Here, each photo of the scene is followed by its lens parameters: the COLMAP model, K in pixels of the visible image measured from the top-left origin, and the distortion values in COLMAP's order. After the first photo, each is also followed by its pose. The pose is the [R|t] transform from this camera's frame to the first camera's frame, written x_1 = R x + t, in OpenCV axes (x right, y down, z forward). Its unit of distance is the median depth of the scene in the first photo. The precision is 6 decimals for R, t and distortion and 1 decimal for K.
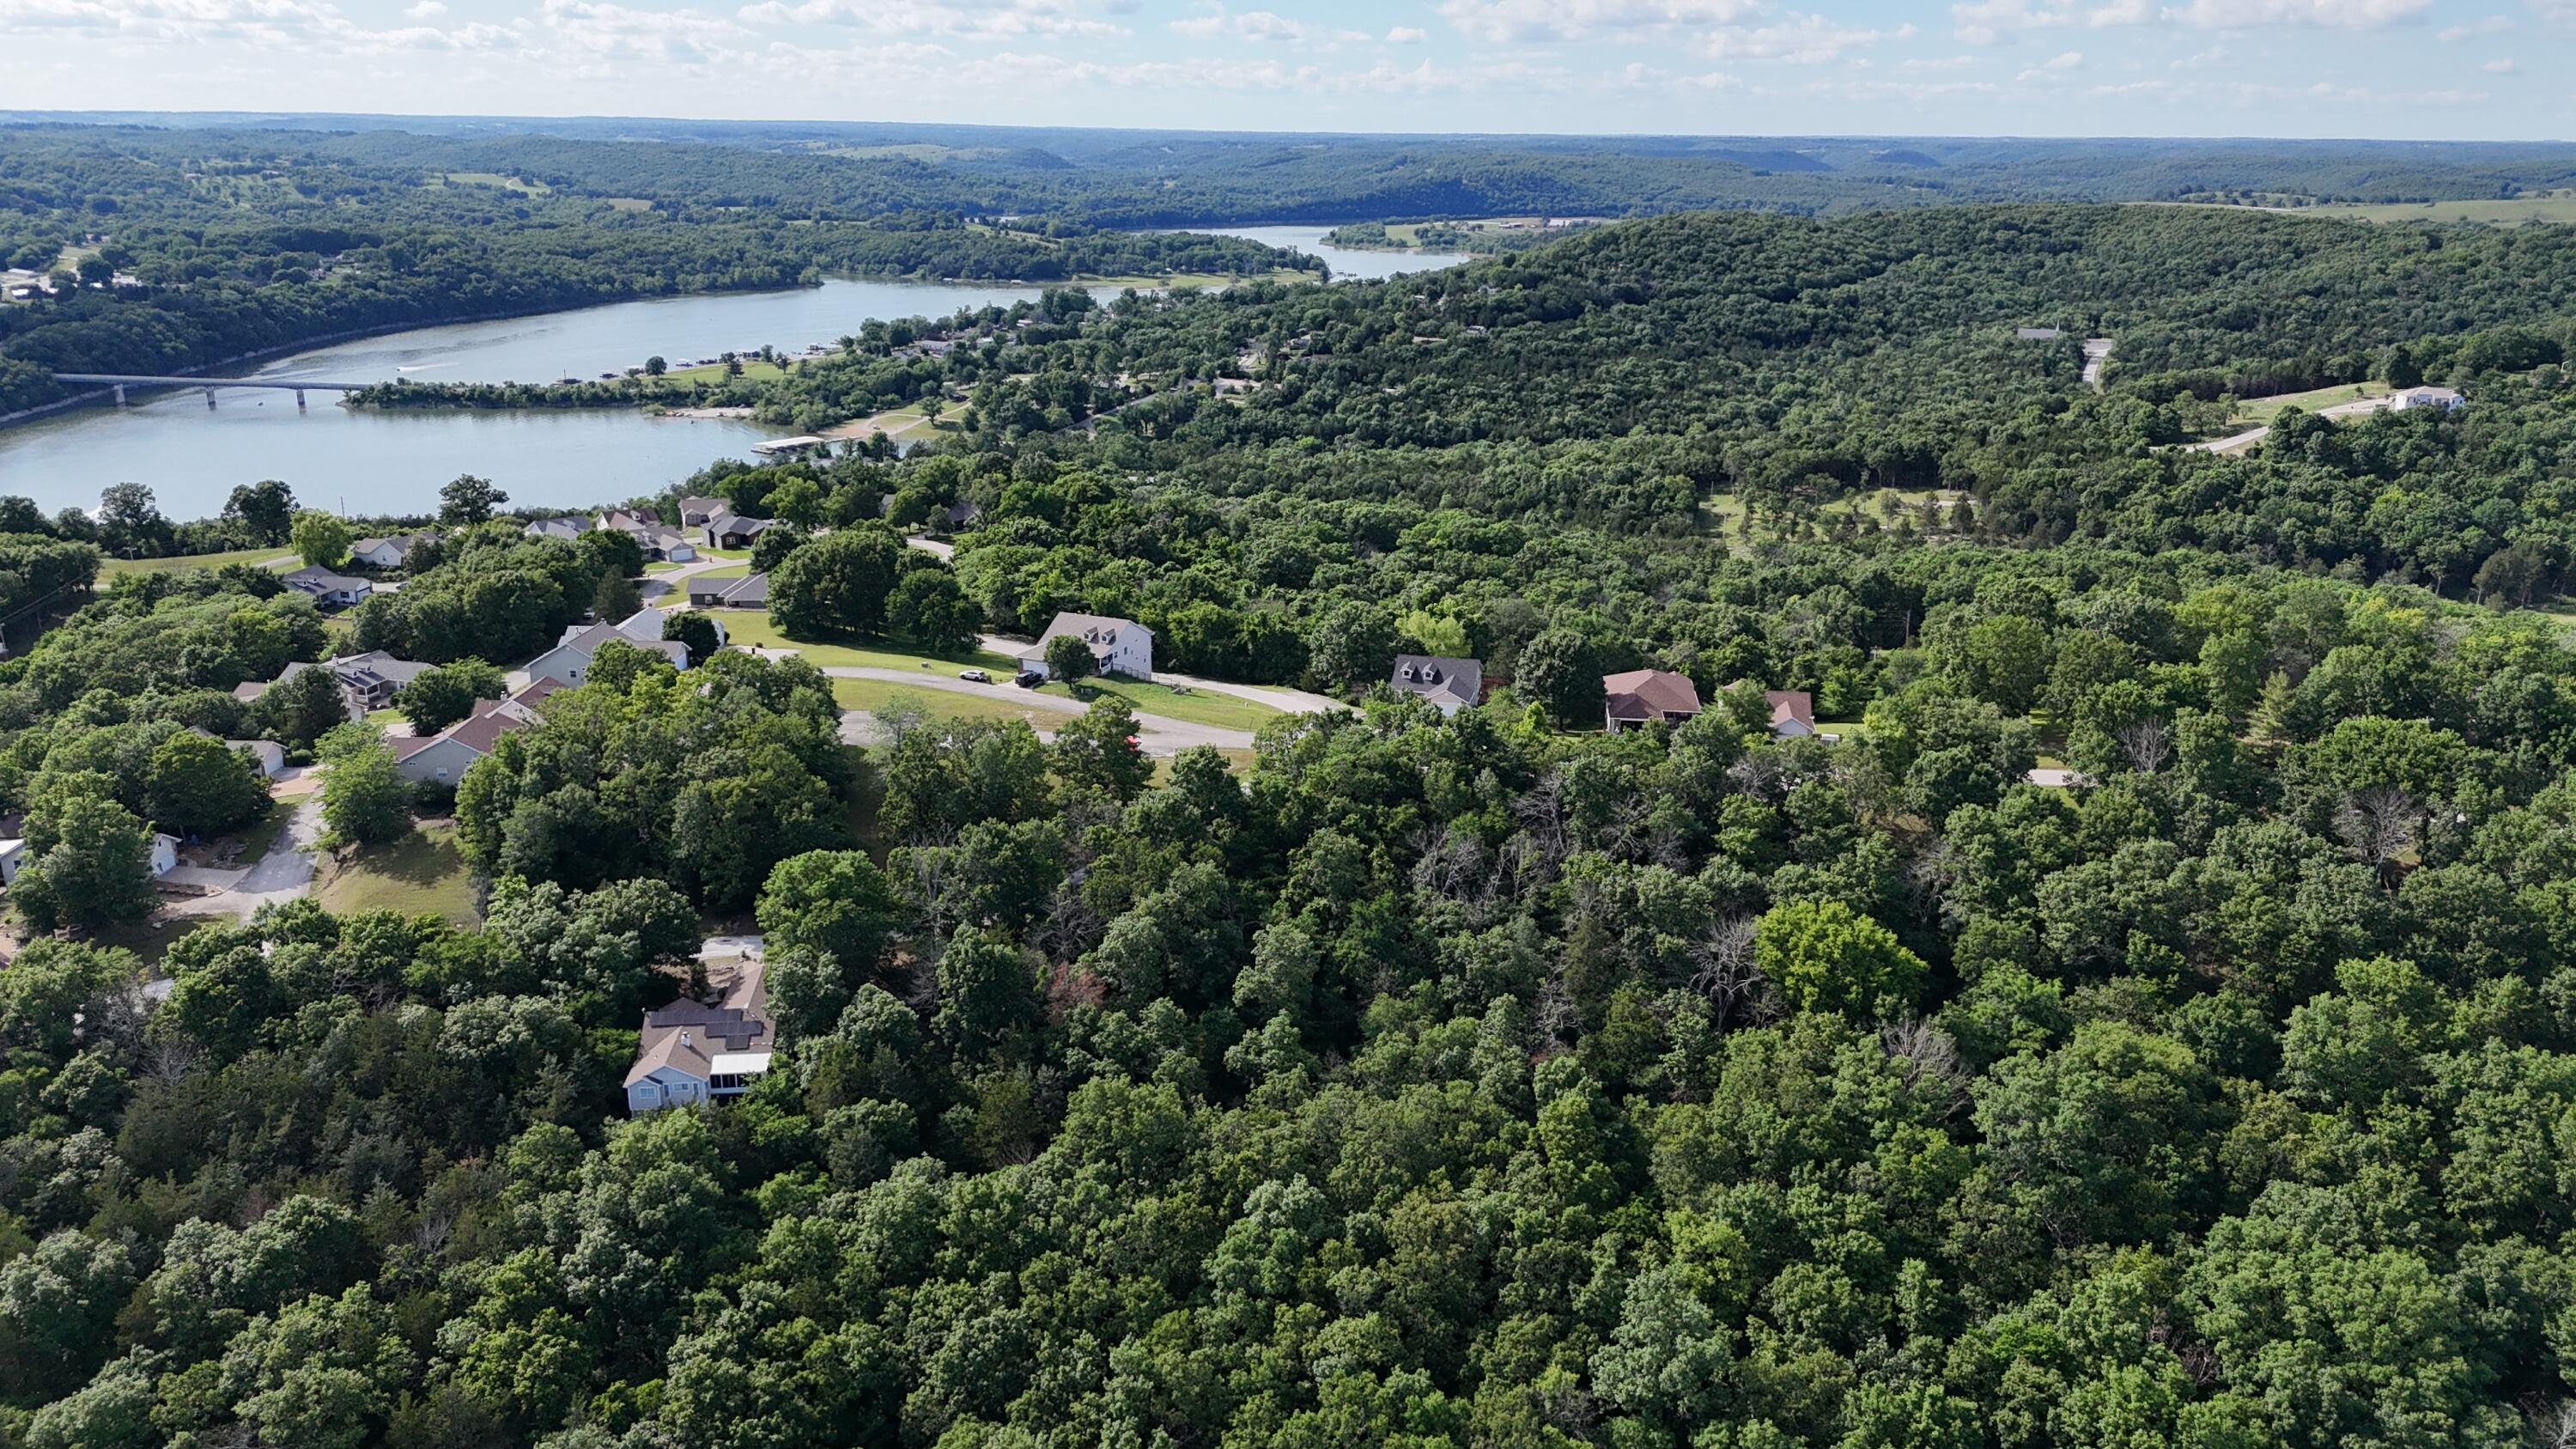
lens RADIAL K [[1894.2, 0, 1291.7], [0, 1894.2, 726.5], [0, 0, 1]] dist [0.074513, -0.074145]
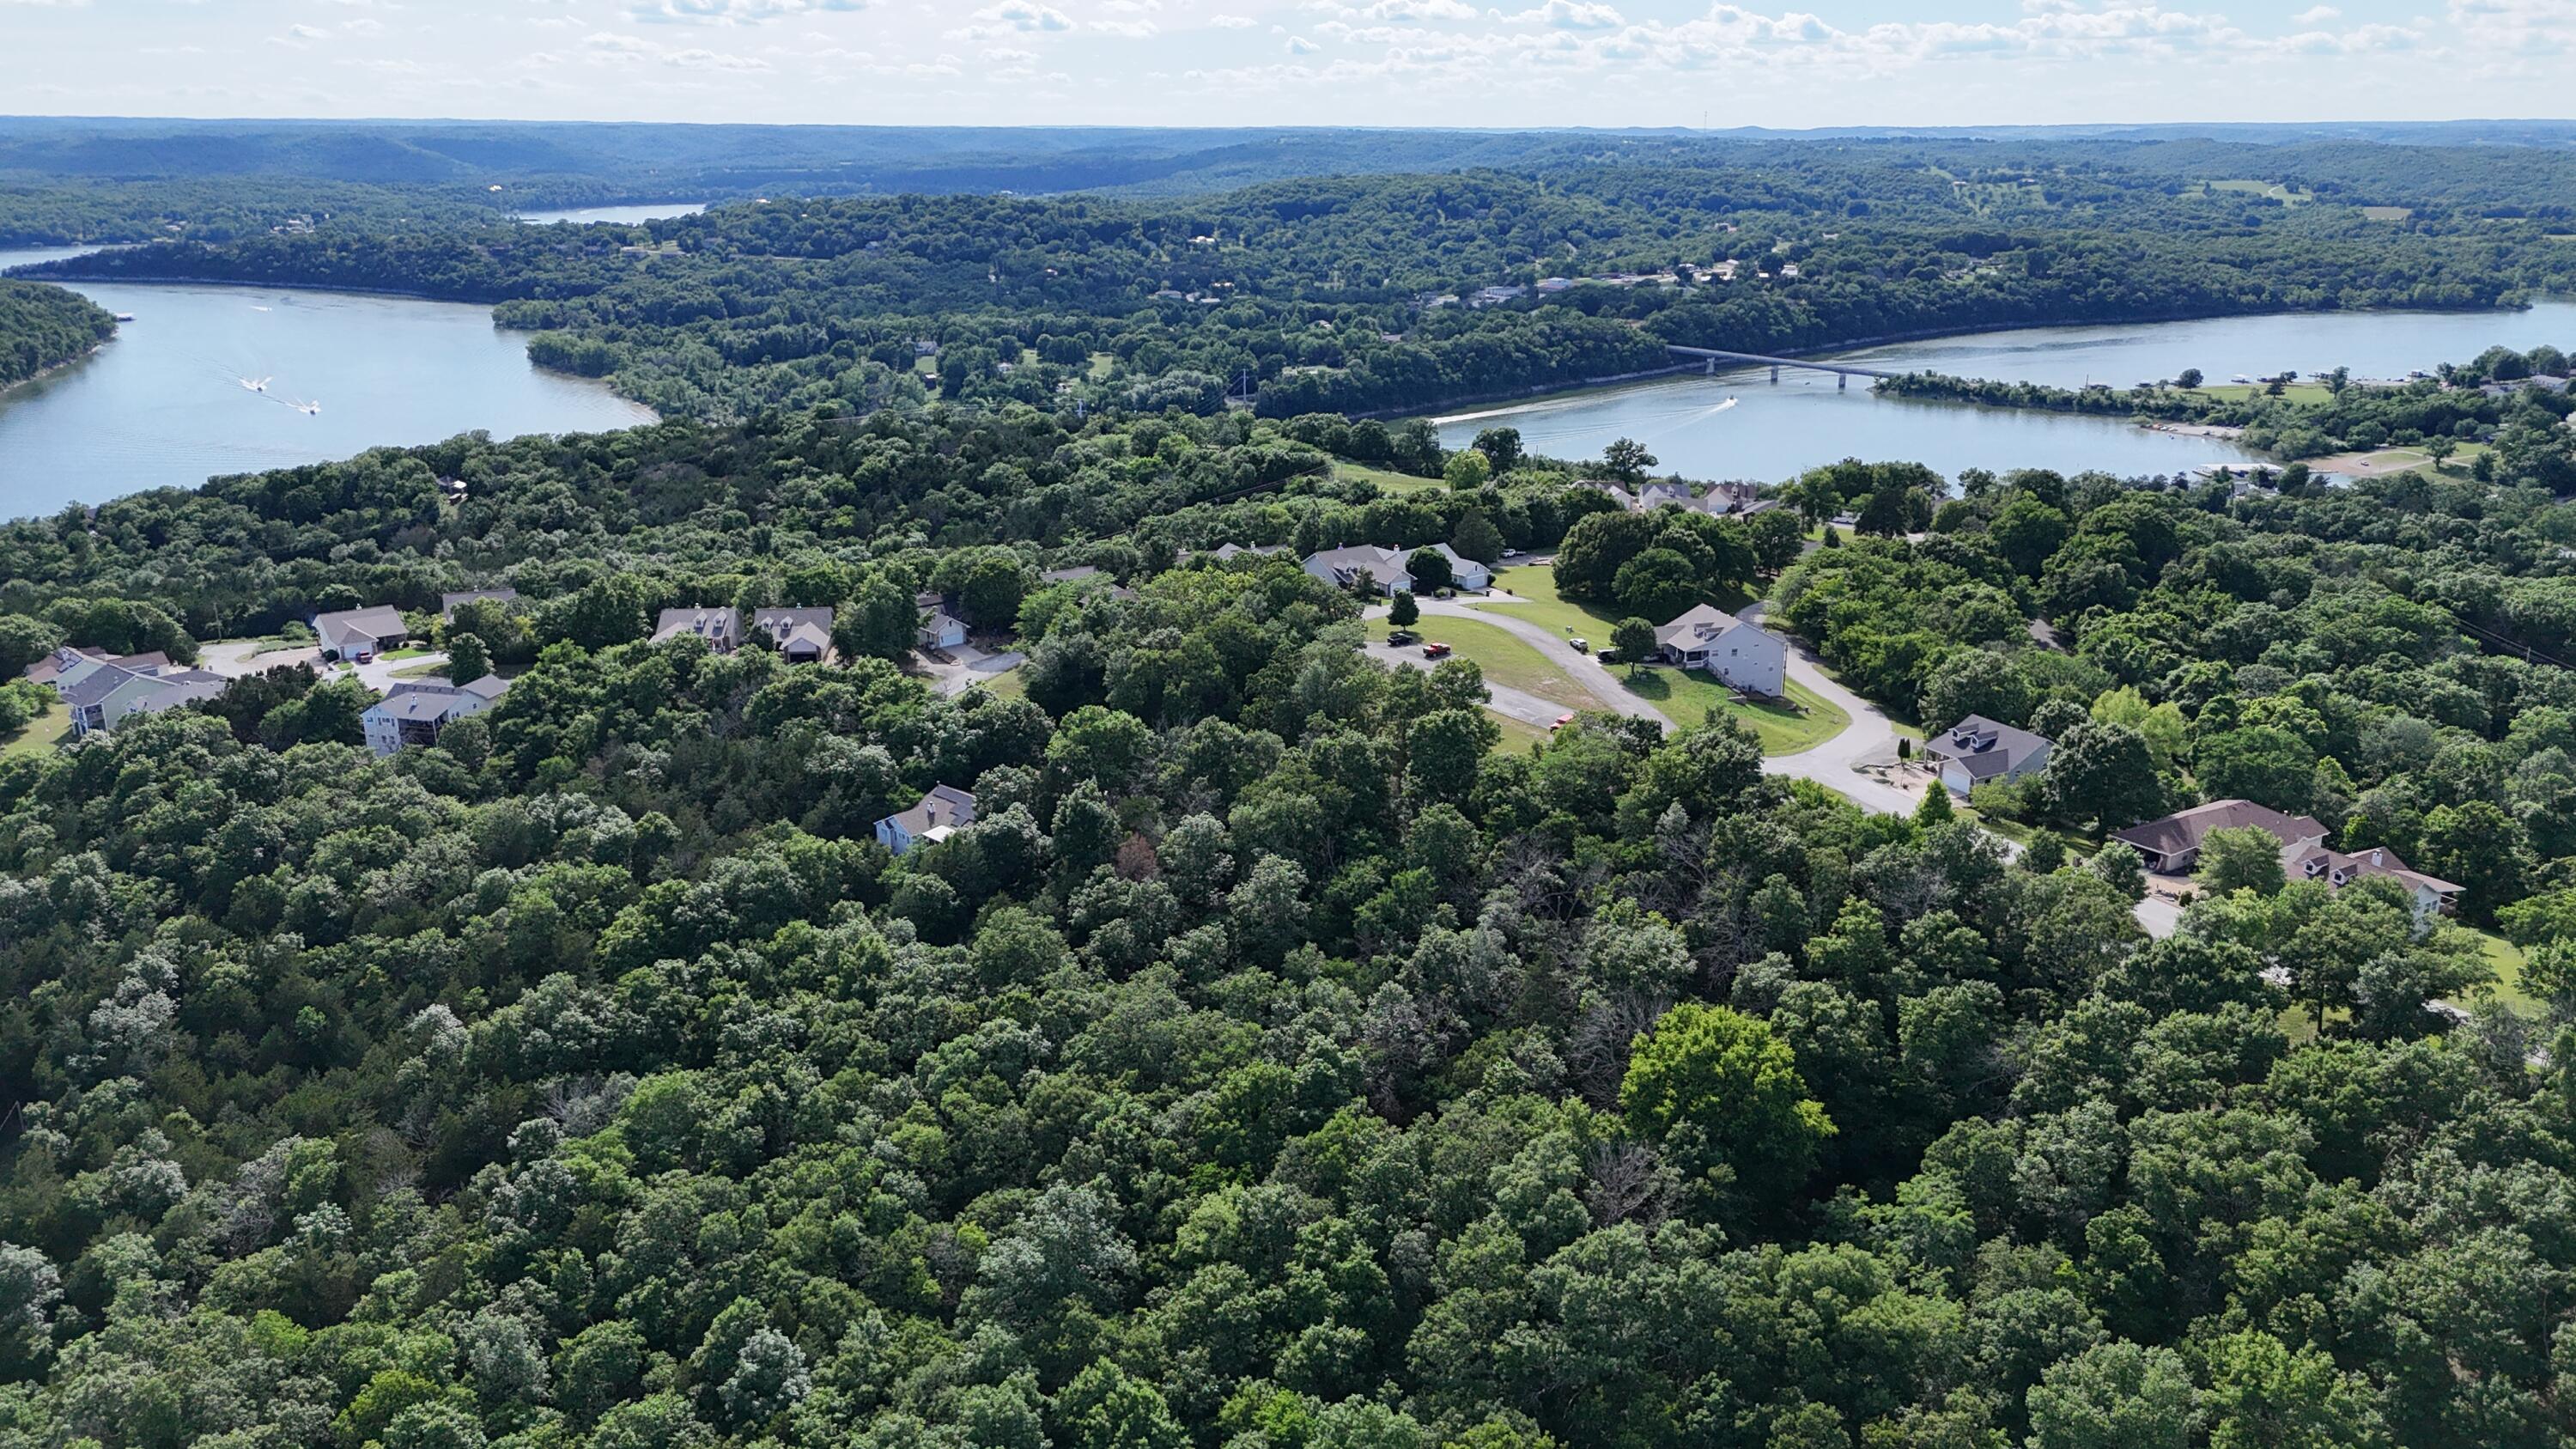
lens RADIAL K [[1894.2, 0, 1291.7], [0, 1894.2, 726.5], [0, 0, 1]] dist [0.074513, -0.074145]
pose [[0.642921, 0.221270, -0.733275, 0.141640], [-0.224371, 0.969773, 0.095911, -0.013151], [0.732332, 0.102863, 0.673133, 0.050446]]
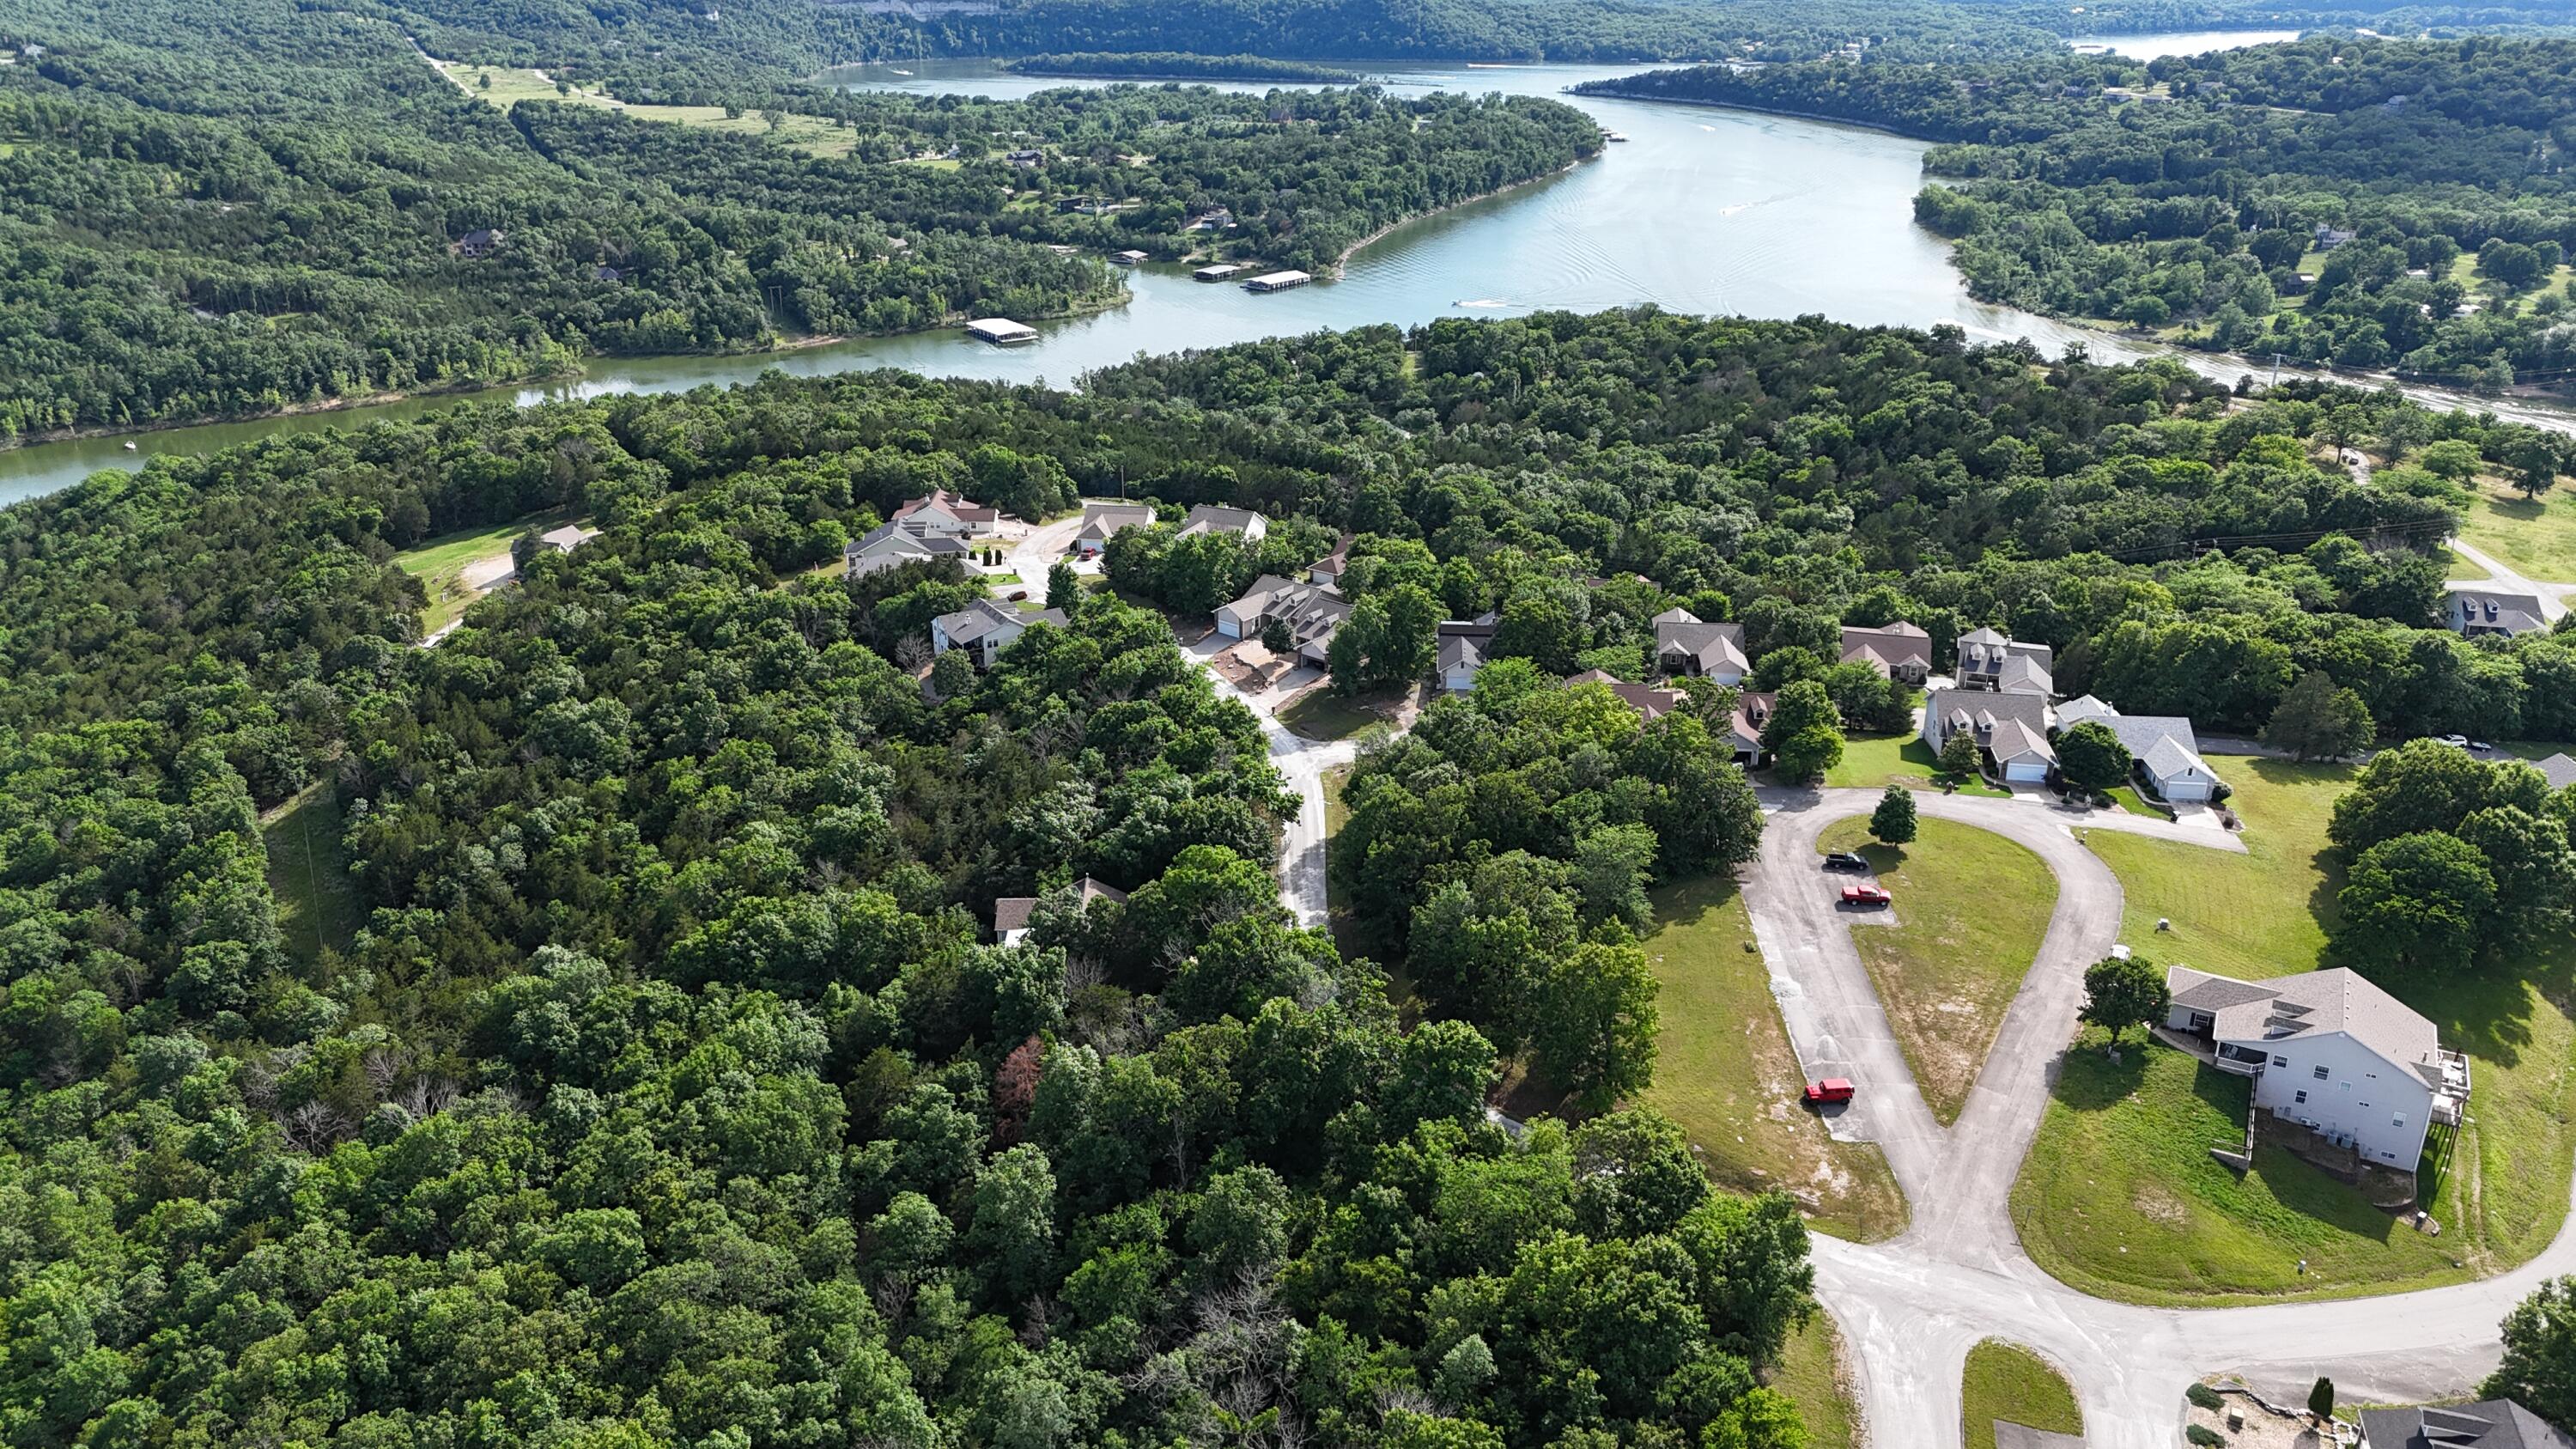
lens RADIAL K [[1898.0, 0, 1292.1], [0, 1898.0, 719.1], [0, 0, 1]] dist [0.068557, -0.062714]
pose [[-0.082722, 0.370005, -0.925339, 0.123651], [-0.301997, 0.875555, 0.377096, -0.073730], [0.949713, 0.310644, 0.039313, 0.187422]]
